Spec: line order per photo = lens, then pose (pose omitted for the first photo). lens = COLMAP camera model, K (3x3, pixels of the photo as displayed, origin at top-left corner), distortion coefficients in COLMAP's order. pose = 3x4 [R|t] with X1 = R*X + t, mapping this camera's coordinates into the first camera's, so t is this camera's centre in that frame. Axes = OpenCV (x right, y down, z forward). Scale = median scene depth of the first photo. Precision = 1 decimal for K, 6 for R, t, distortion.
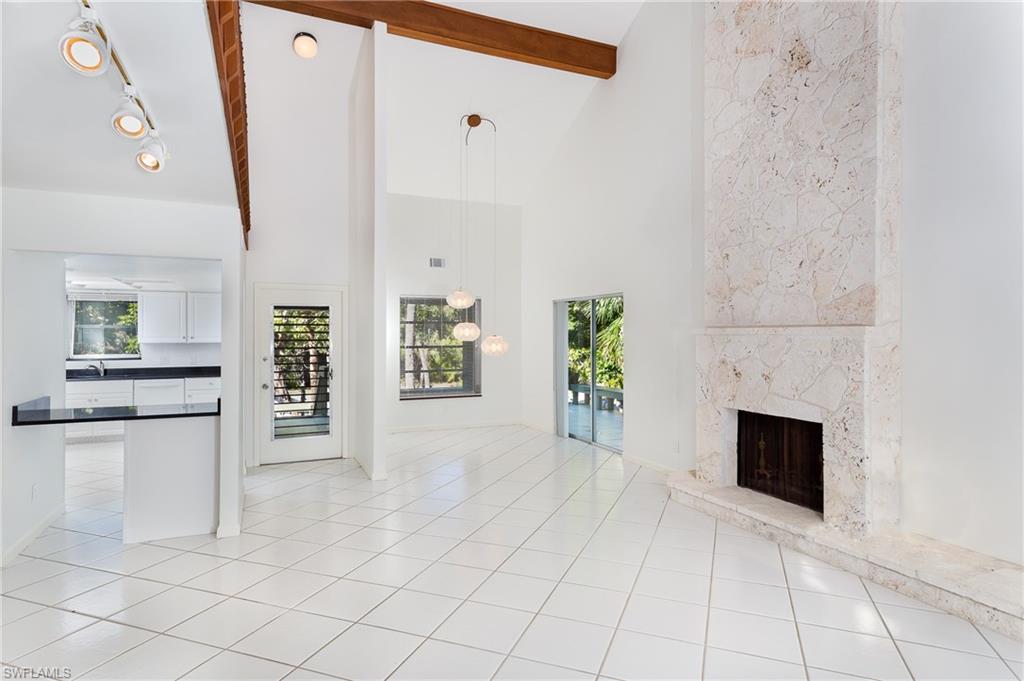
lens RADIAL K [[597.3, 0, 512.0], [0, 597.3, 340.5], [0, 0, 1]] dist [-0.086390, 0.055978]
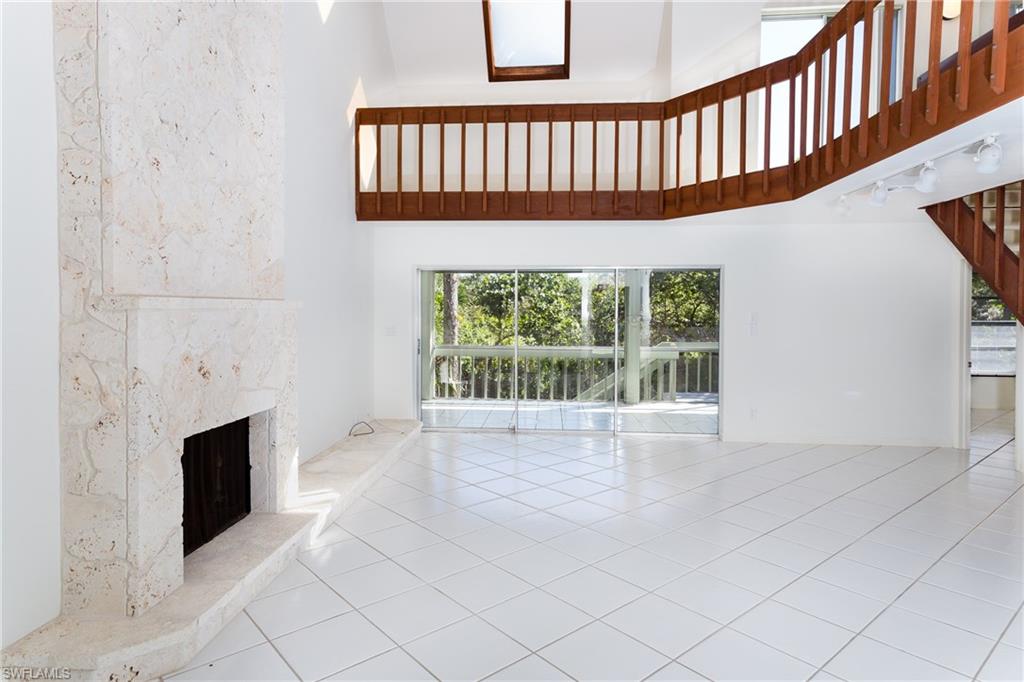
lens RADIAL K [[597.3, 0, 512.0], [0, 597.3, 341.0], [0, 0, 1]] dist [-0.086390, 0.055978]
pose [[-0.891575, -0.025652, 0.452146, -0.179146], [0.002313, 0.998124, 0.061189, -0.013857], [-0.452867, 0.055600, -0.889842, 1.426851]]
